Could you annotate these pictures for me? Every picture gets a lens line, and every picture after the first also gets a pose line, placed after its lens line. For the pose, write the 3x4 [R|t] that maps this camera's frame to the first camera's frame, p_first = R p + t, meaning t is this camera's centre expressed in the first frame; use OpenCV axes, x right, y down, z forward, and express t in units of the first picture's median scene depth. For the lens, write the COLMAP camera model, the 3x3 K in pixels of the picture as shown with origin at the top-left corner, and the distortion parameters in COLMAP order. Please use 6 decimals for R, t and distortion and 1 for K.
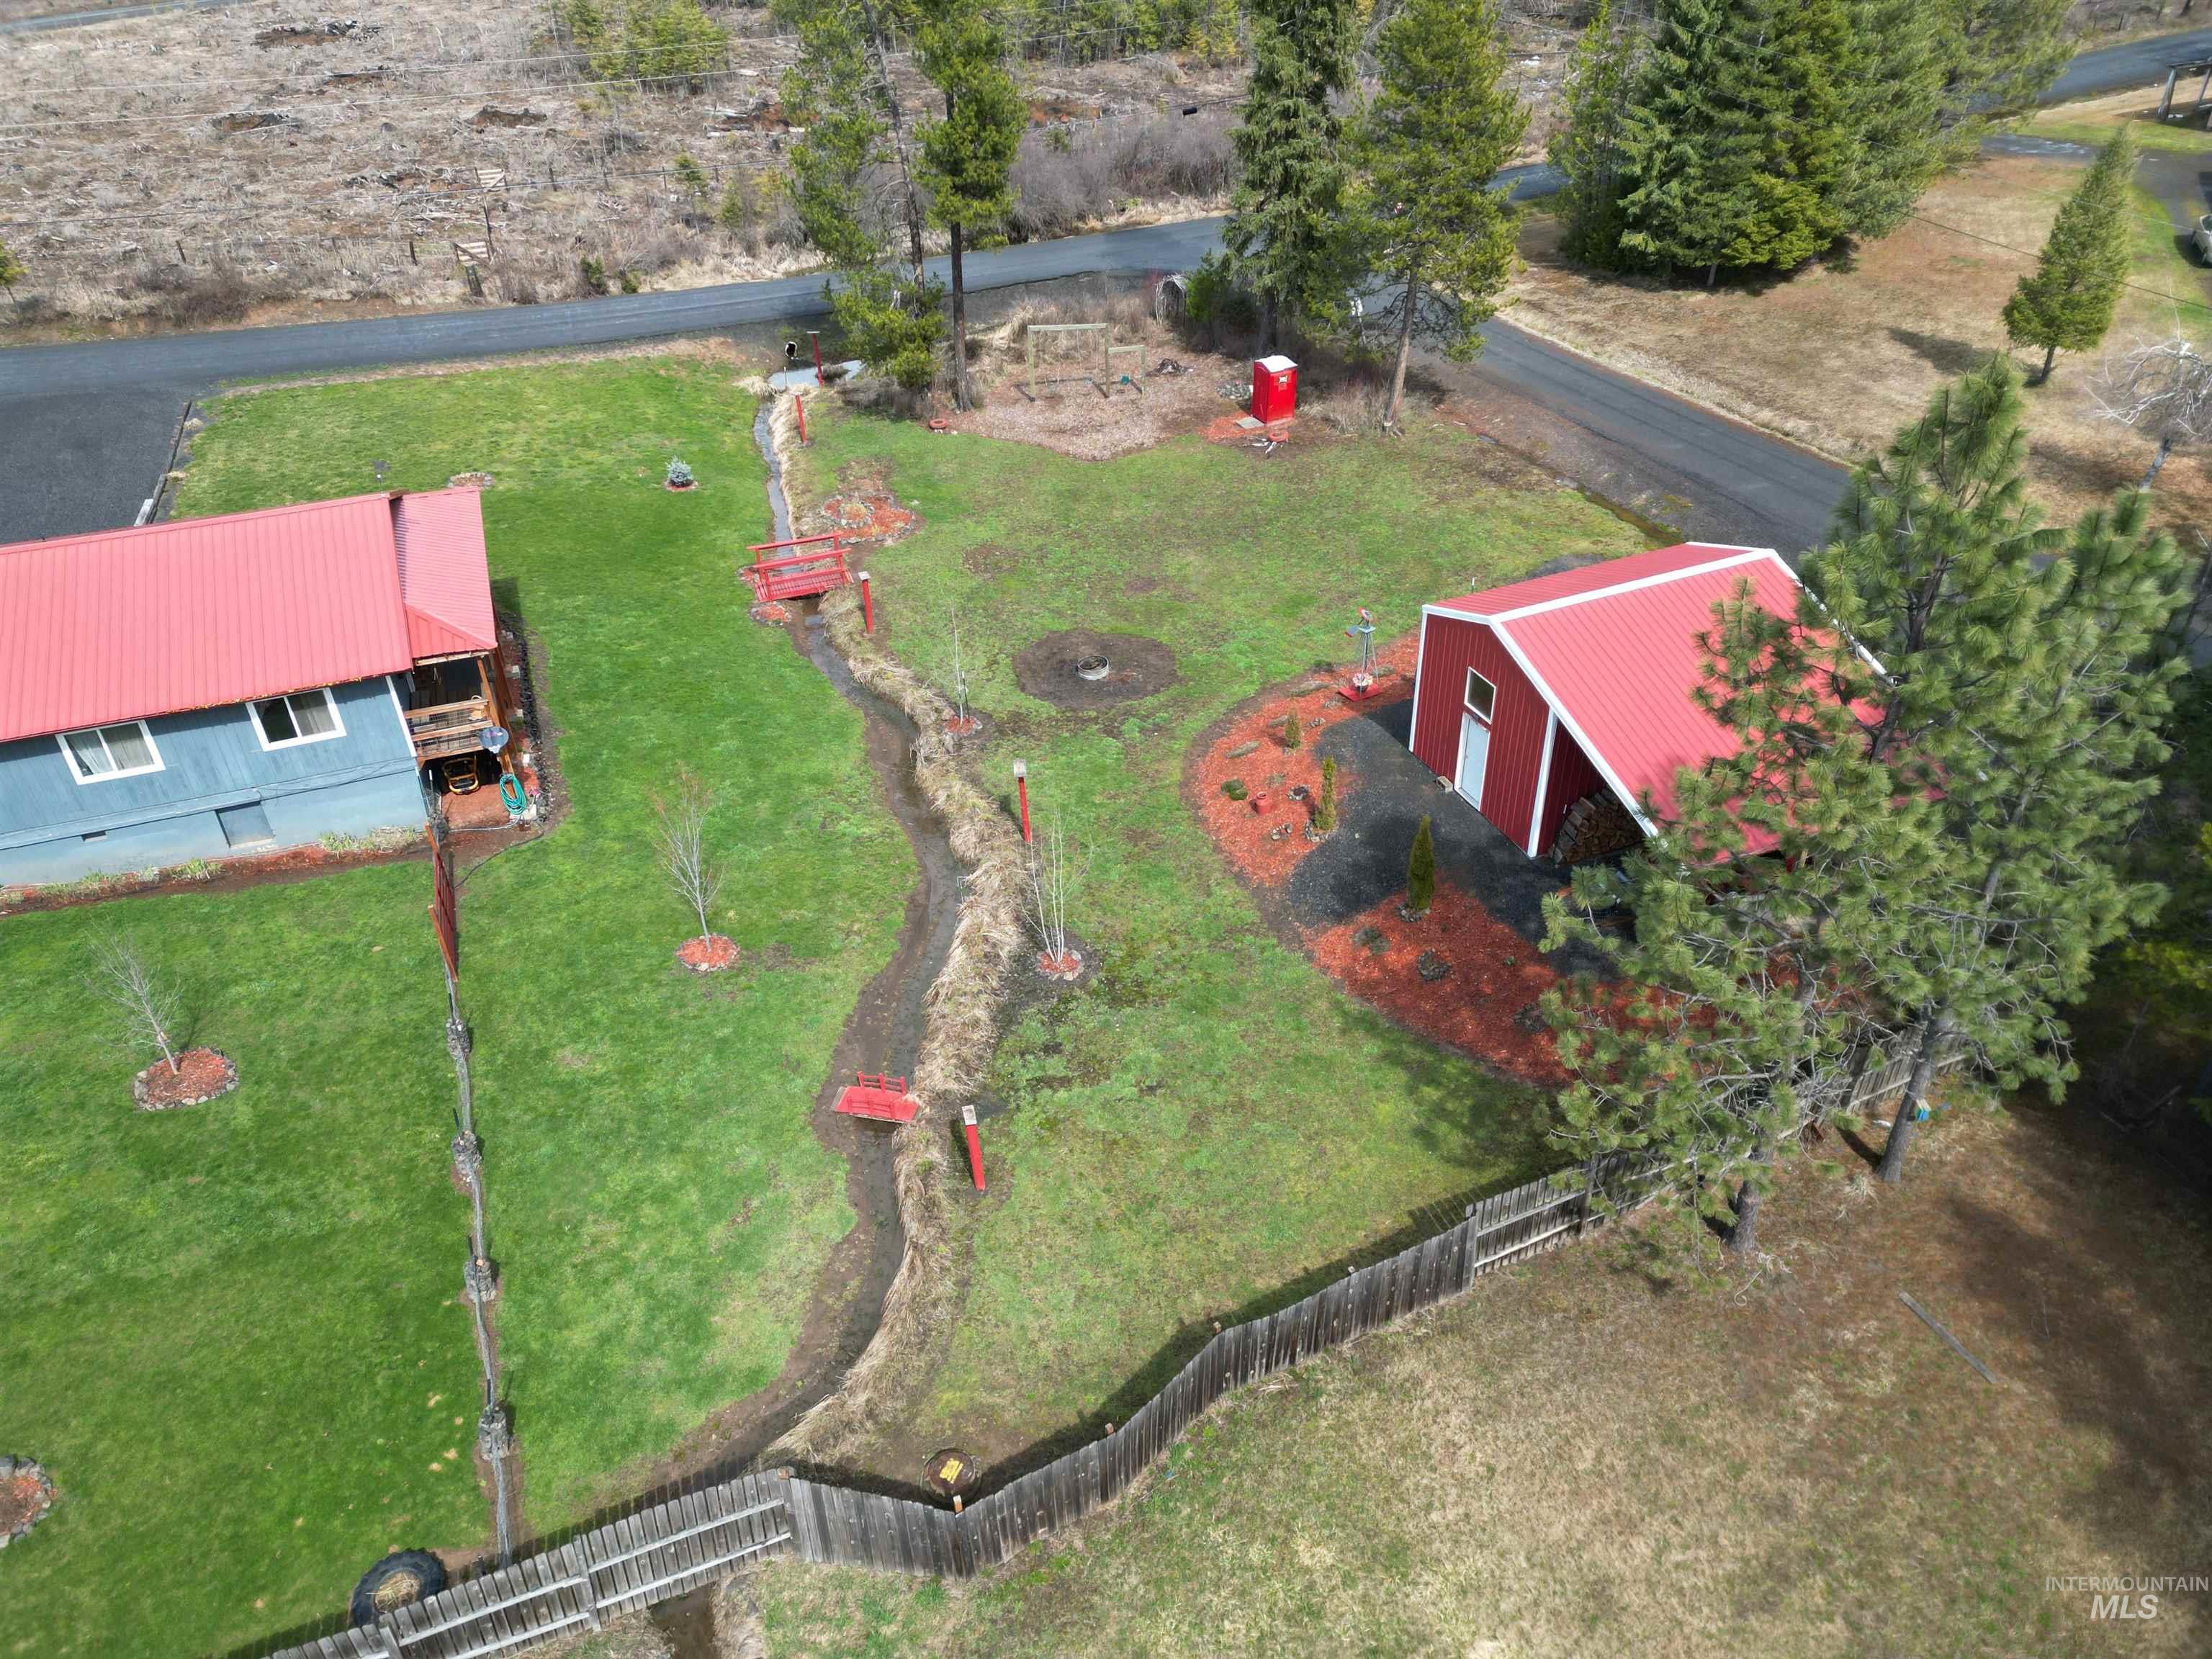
lens RADIAL K [[1537.9, 0, 1099.9], [0, 1537.9, 825.8], [0, 0, 1]] dist [0.090953, -0.085372]
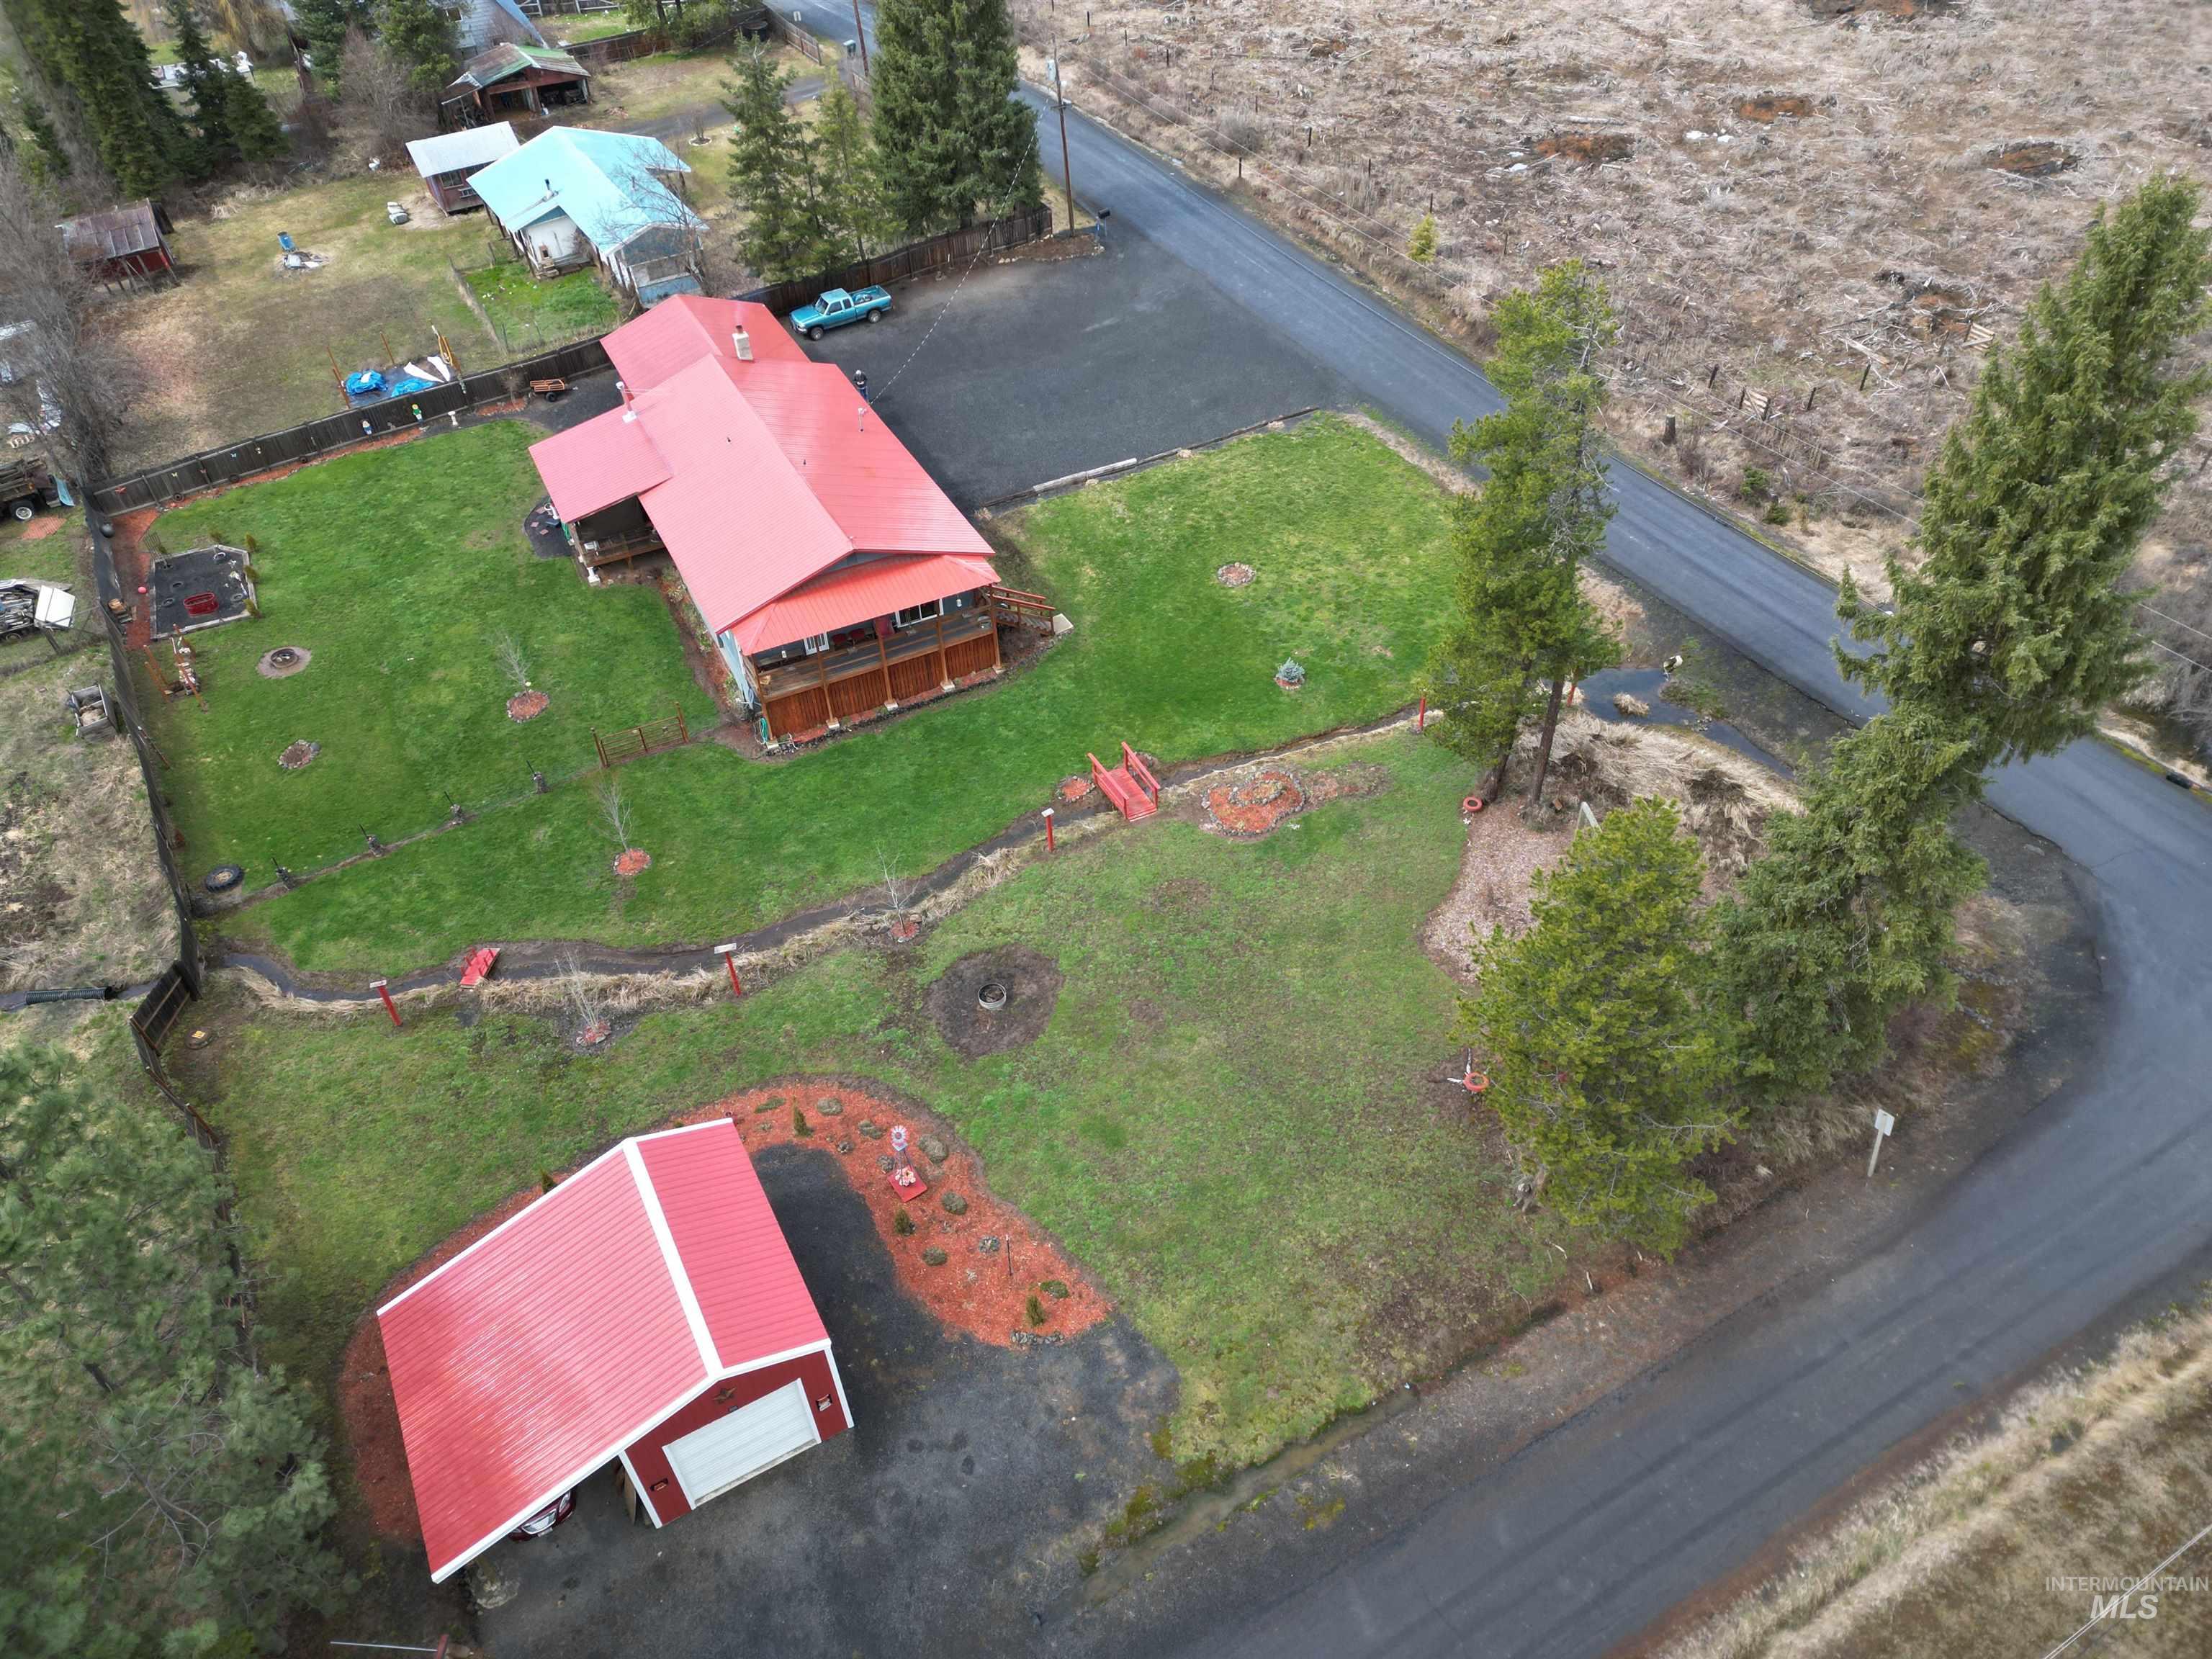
lens RADIAL K [[1537.9, 0, 1099.9], [0, 1537.9, 825.8], [0, 0, 1]] dist [0.090953, -0.085372]
pose [[0.110901, 0.686071, -0.719032, 0.806706], [-0.533612, 0.651469, 0.539302, -0.922836], [0.838427, 0.323875, 0.438344, 0.575848]]
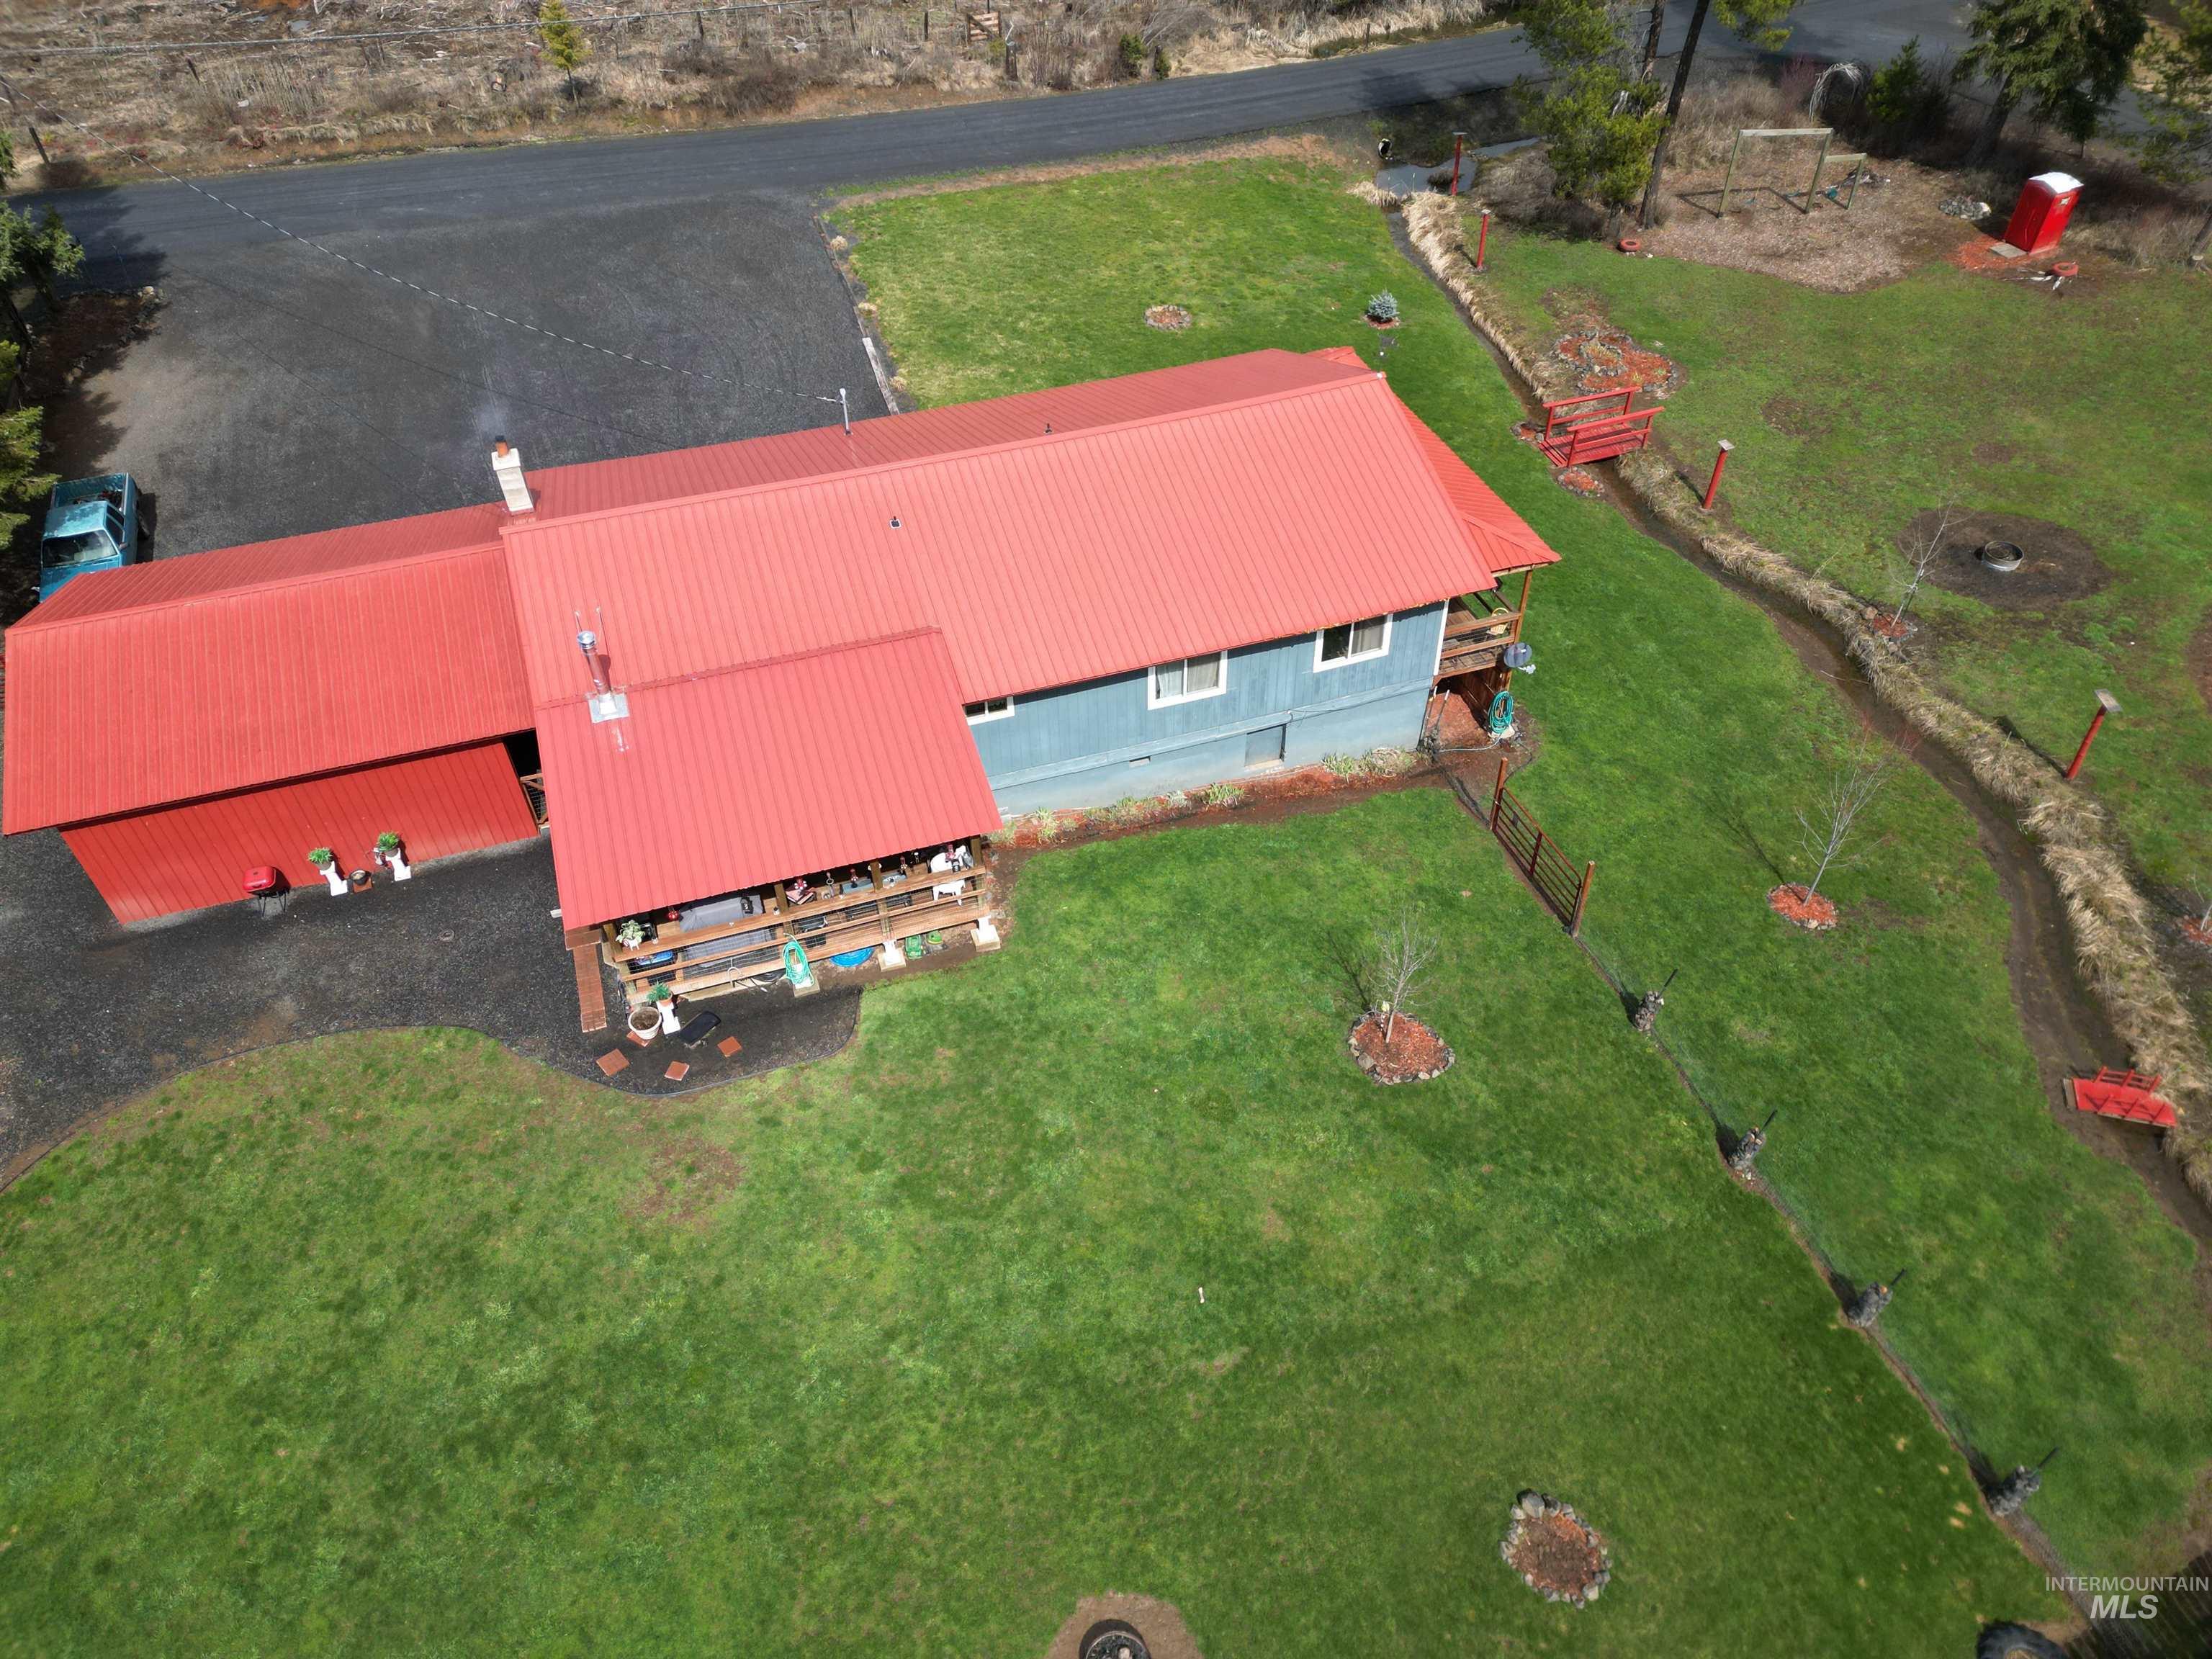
lens RADIAL K [[1537.9, 0, 1099.9], [0, 1537.9, 825.8], [0, 0, 1]] dist [0.090953, -0.085372]
pose [[0.999268, 0.028479, -0.025559, -0.544966], [-0.024453, 0.988989, 0.145952, -0.075661], [0.029434, -0.145220, 0.988961, 0.068857]]
